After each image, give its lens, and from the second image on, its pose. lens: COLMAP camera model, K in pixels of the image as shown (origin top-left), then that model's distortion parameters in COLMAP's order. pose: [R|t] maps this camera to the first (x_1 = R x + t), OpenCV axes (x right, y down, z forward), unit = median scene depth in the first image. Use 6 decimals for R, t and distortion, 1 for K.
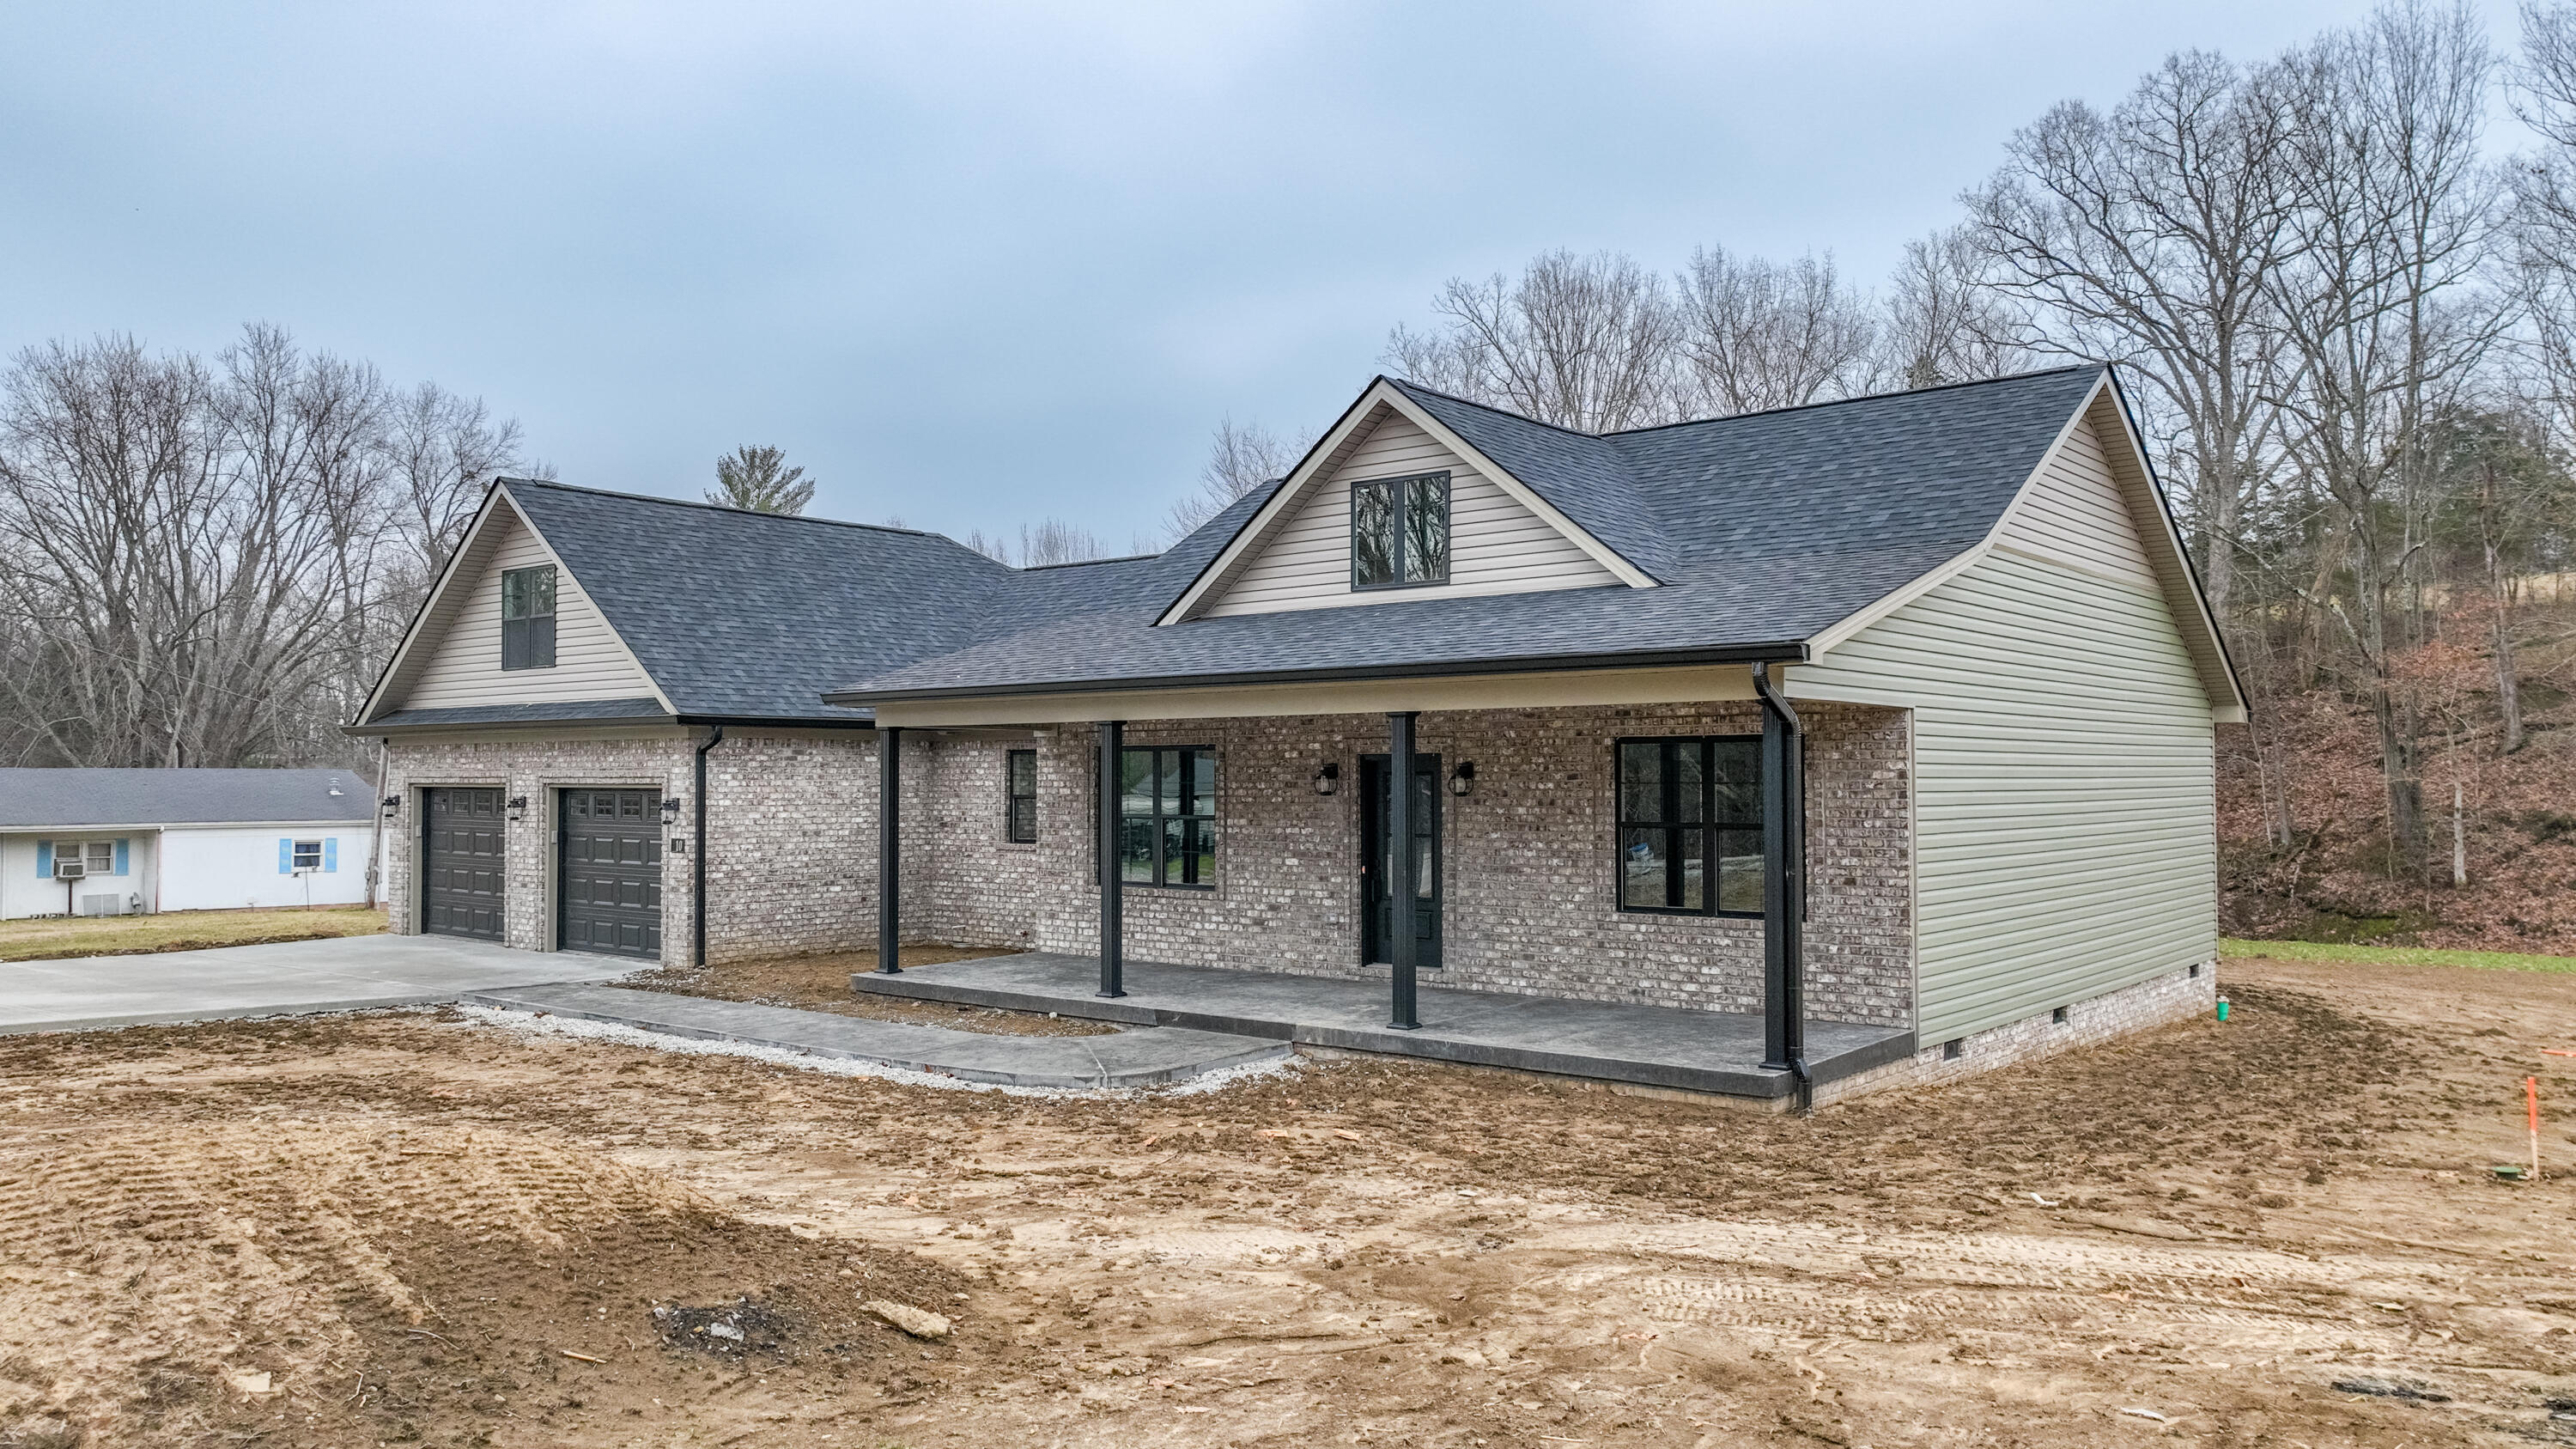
lens RADIAL K [[1871.3, 0, 1291.7], [0, 1871.3, 695.6], [0, 0, 1]] dist [0.005133, -0.051779]
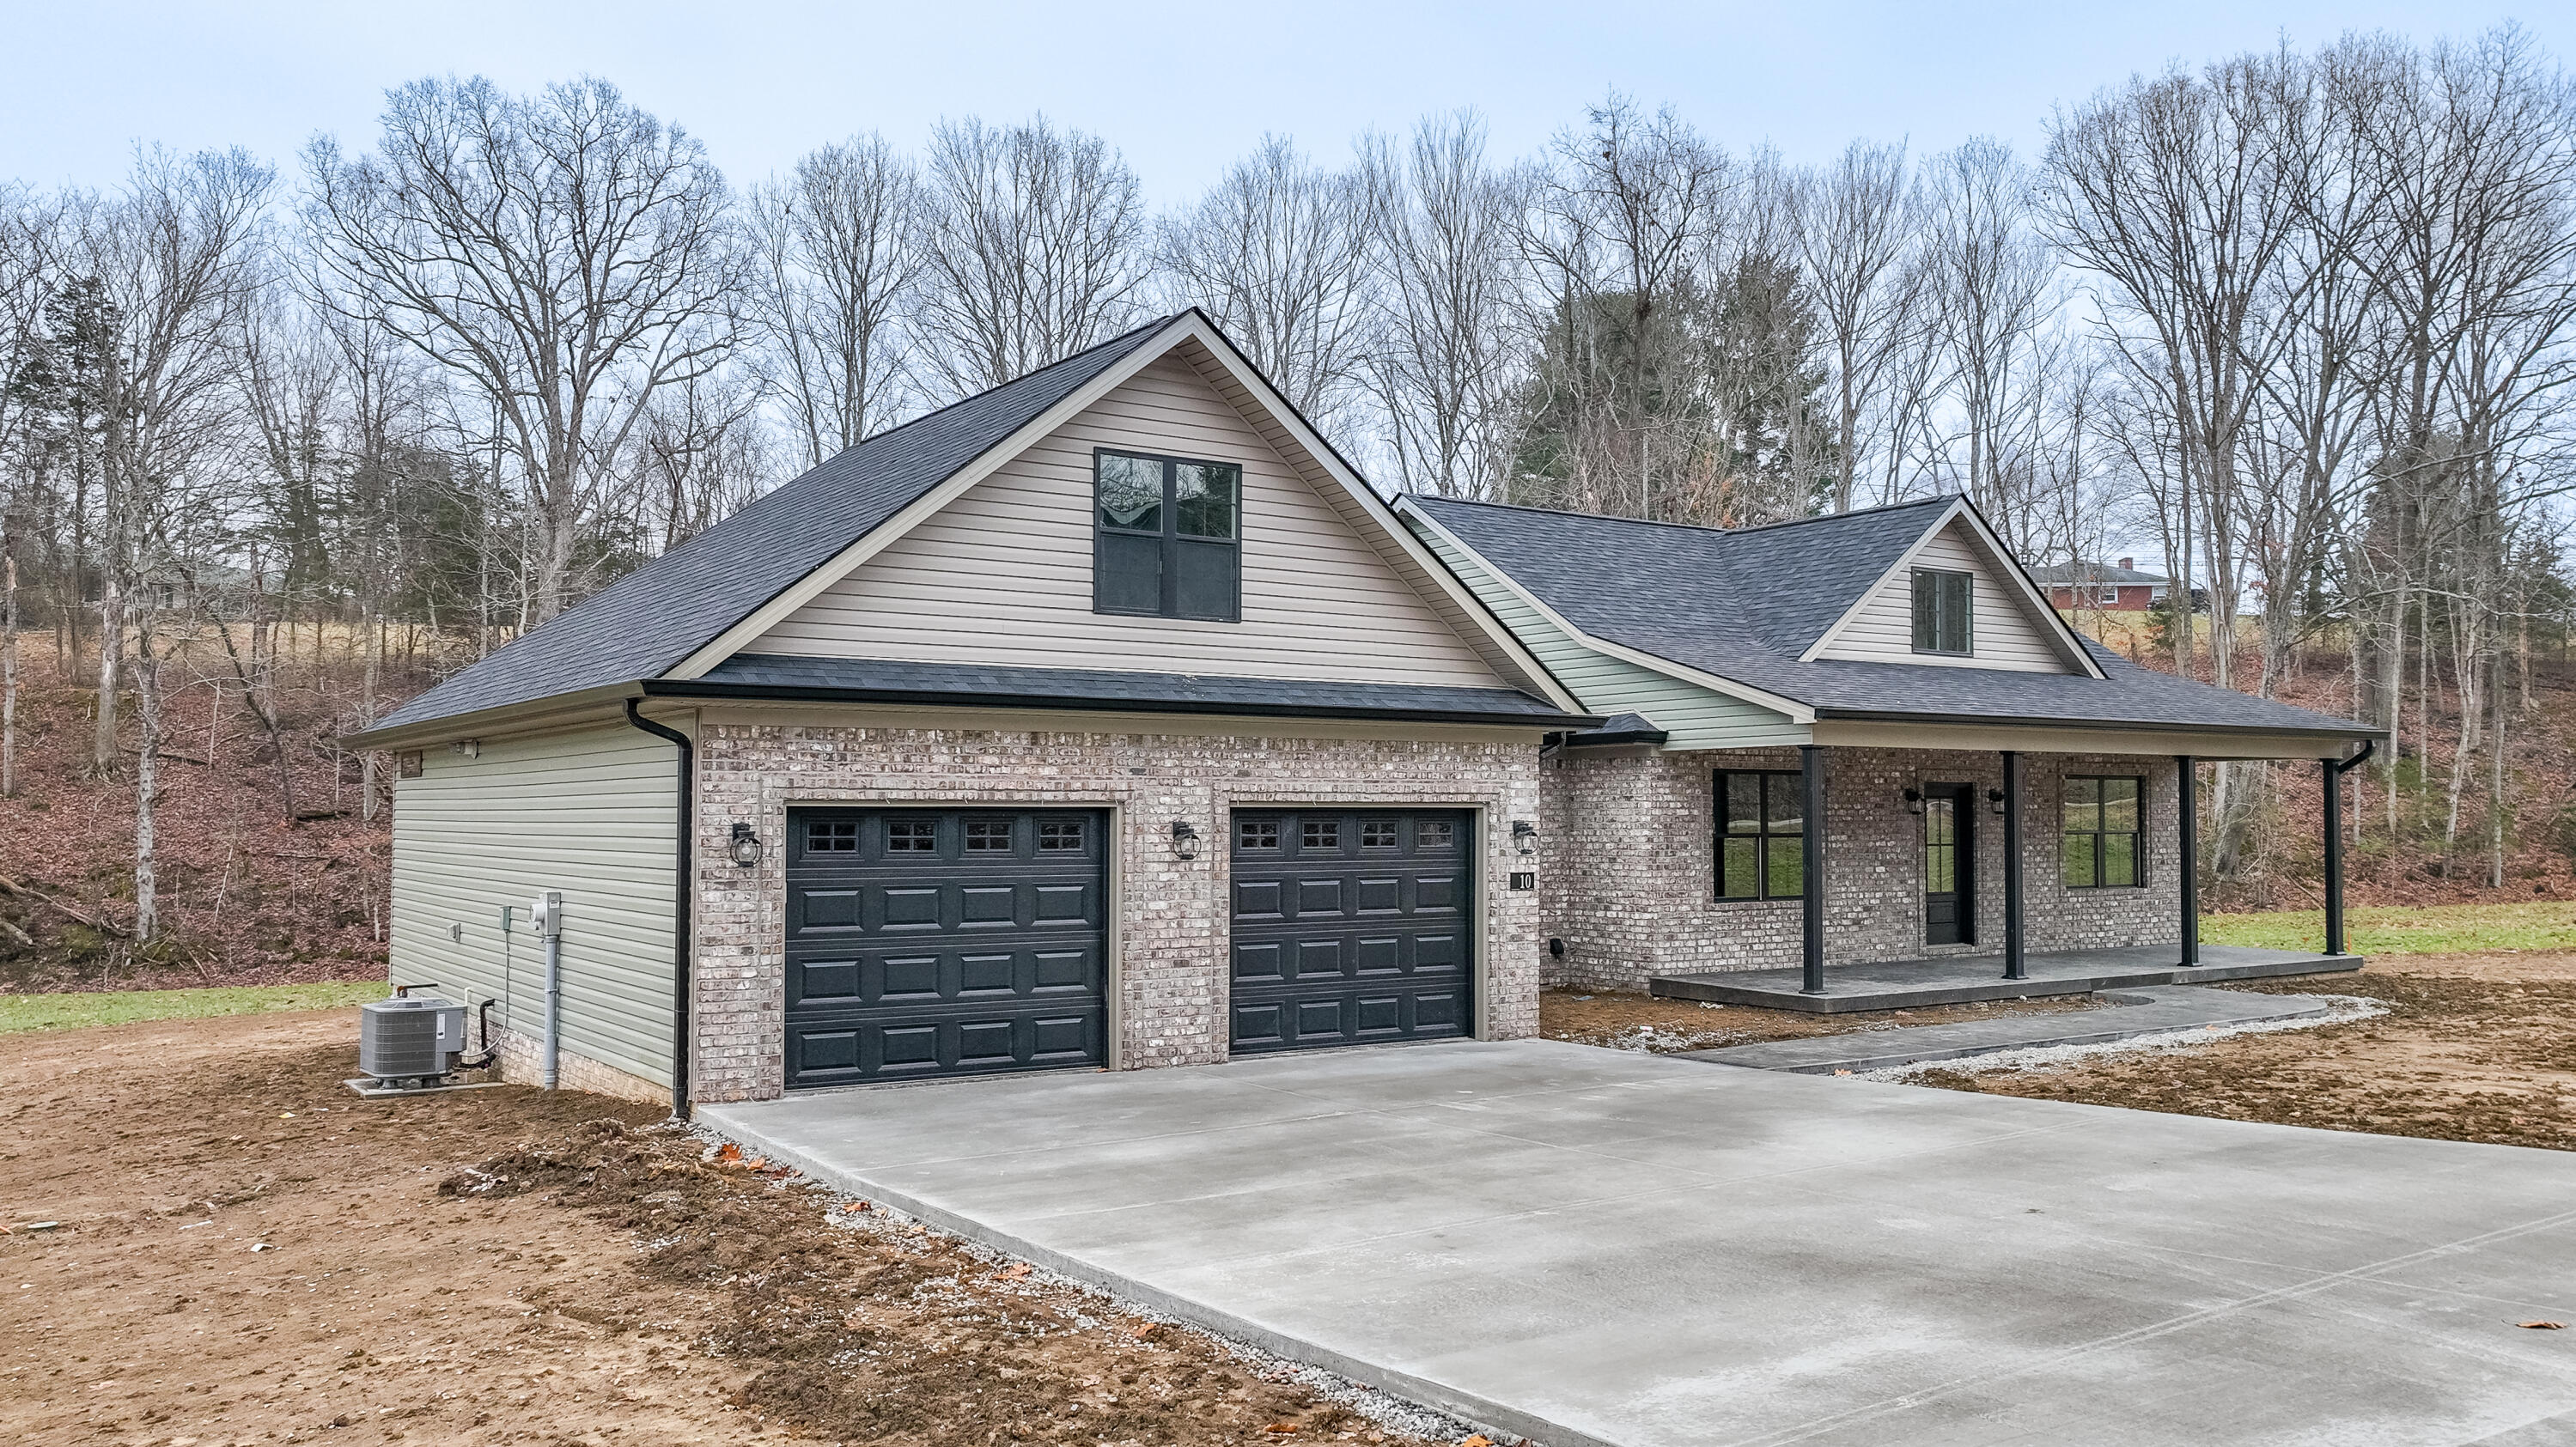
lens RADIAL K [[2001.3, 0, 1330.0], [0, 2001.3, 724.6], [0, 0, 1]] dist [-0.000871, -0.001970]
pose [[0.272637, 0.045399, 0.961045, -1.362900], [-0.039224, 0.998580, -0.036045, 0.056802], [-0.961317, -0.027869, 0.274030, 1.004245]]
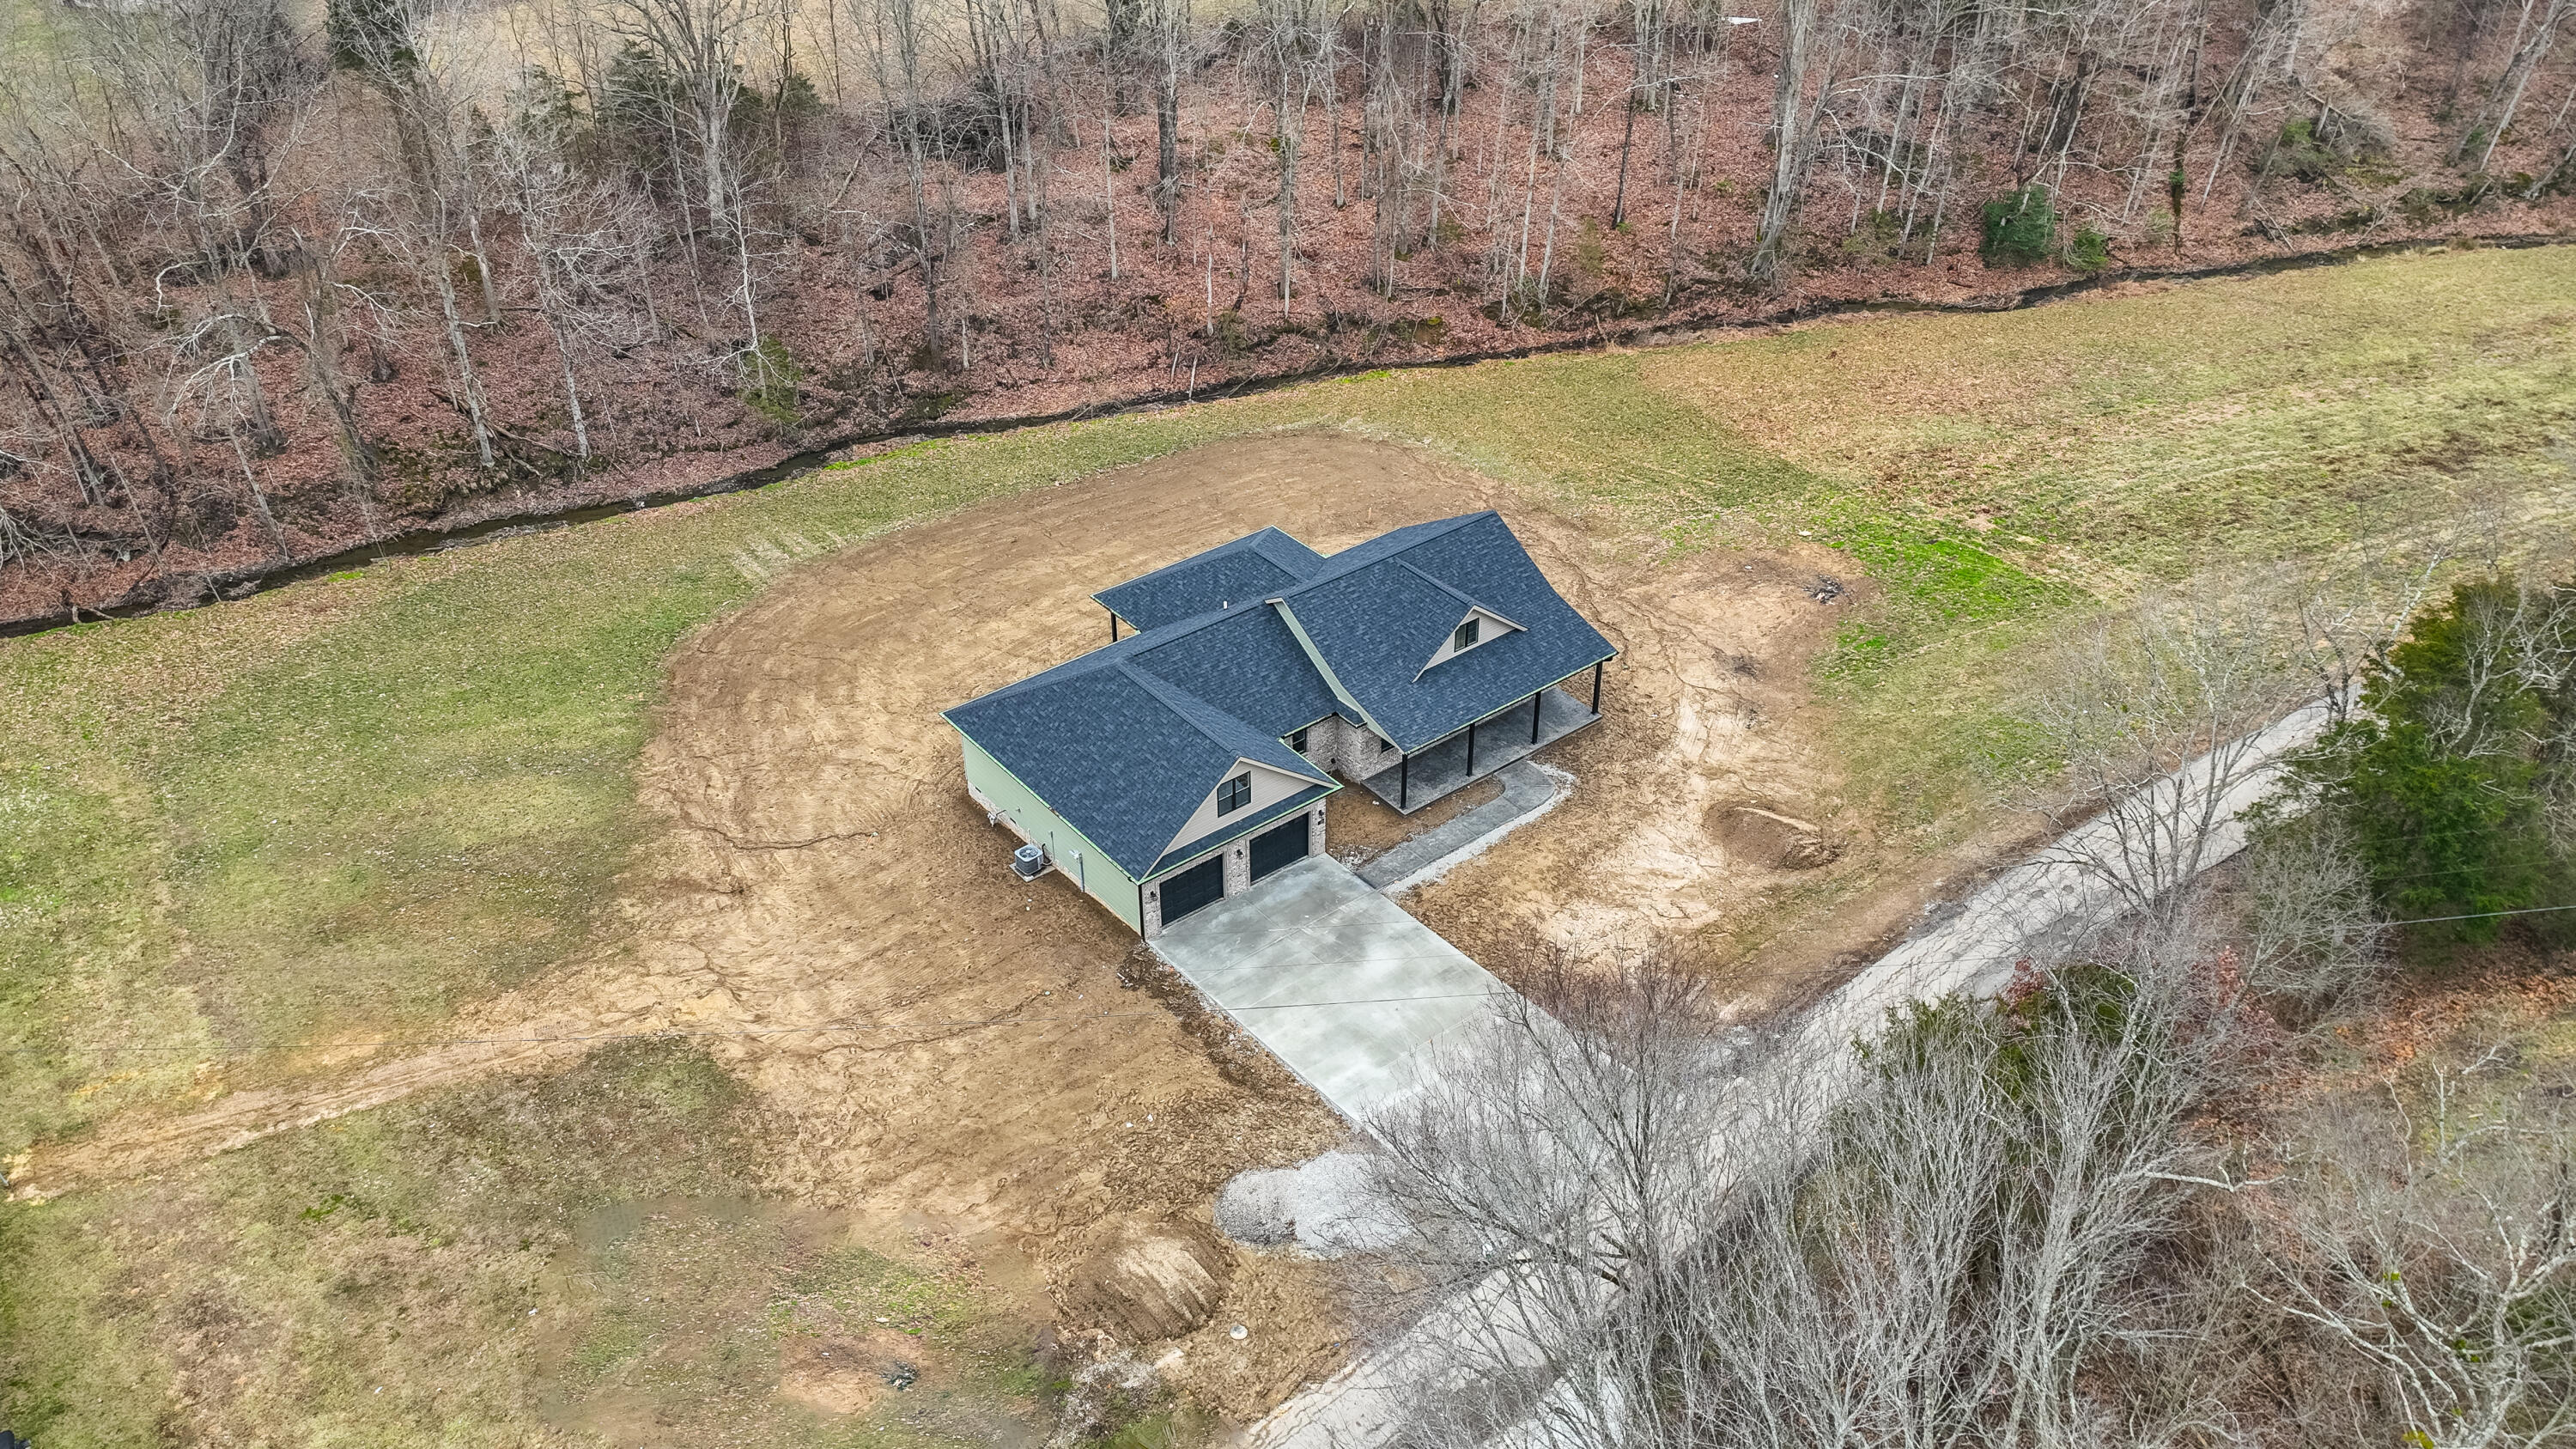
lens RADIAL K [[1840.1, 0, 1288.0], [0, 1840.1, 724.5], [0, 0, 1]] dist [-0.006399, -0.004066]
pose [[0.207877, -0.534866, 0.818966, -3.239643], [-0.038167, 0.832183, 0.553186, -2.084862], [-0.977410, -0.146252, 0.152577, 0.723889]]
